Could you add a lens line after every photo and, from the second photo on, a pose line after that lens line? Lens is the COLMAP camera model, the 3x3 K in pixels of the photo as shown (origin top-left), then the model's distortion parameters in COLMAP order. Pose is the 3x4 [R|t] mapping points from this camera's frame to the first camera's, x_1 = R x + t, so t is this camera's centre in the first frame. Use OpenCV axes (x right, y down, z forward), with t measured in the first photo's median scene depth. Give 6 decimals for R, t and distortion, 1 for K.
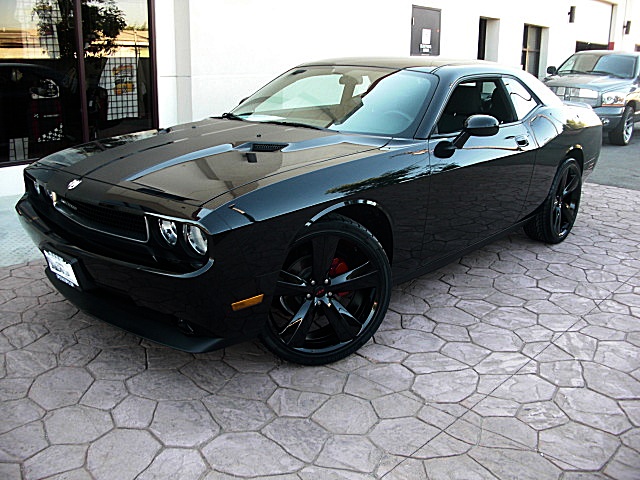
lens RADIAL K [[622.0, 0, 324.7], [0, 622.0, 233.2], [0, 0, 1]] dist [-0.101120, 0.000000]
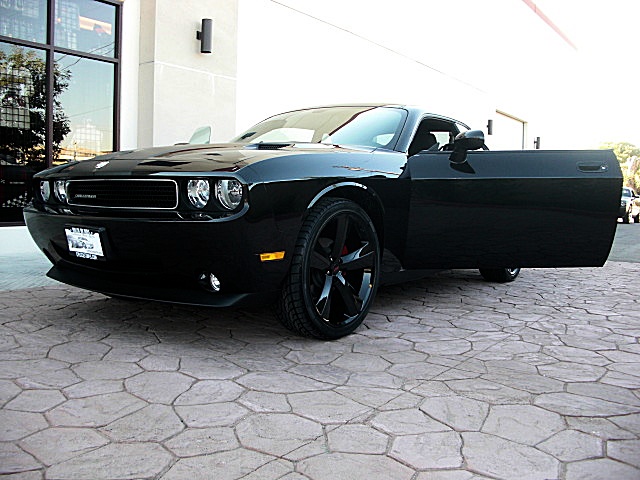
lens RADIAL K [[622.0, 0, 322.7], [0, 622.0, 218.2], [0, 0, 1]] dist [-0.101120, 0.000000]
pose [[0.992864, 0.001496, 0.119246, -0.130847], [0.025816, 0.973514, -0.227165, 0.237570], [-0.116428, 0.228623, 0.966528, -0.074742]]
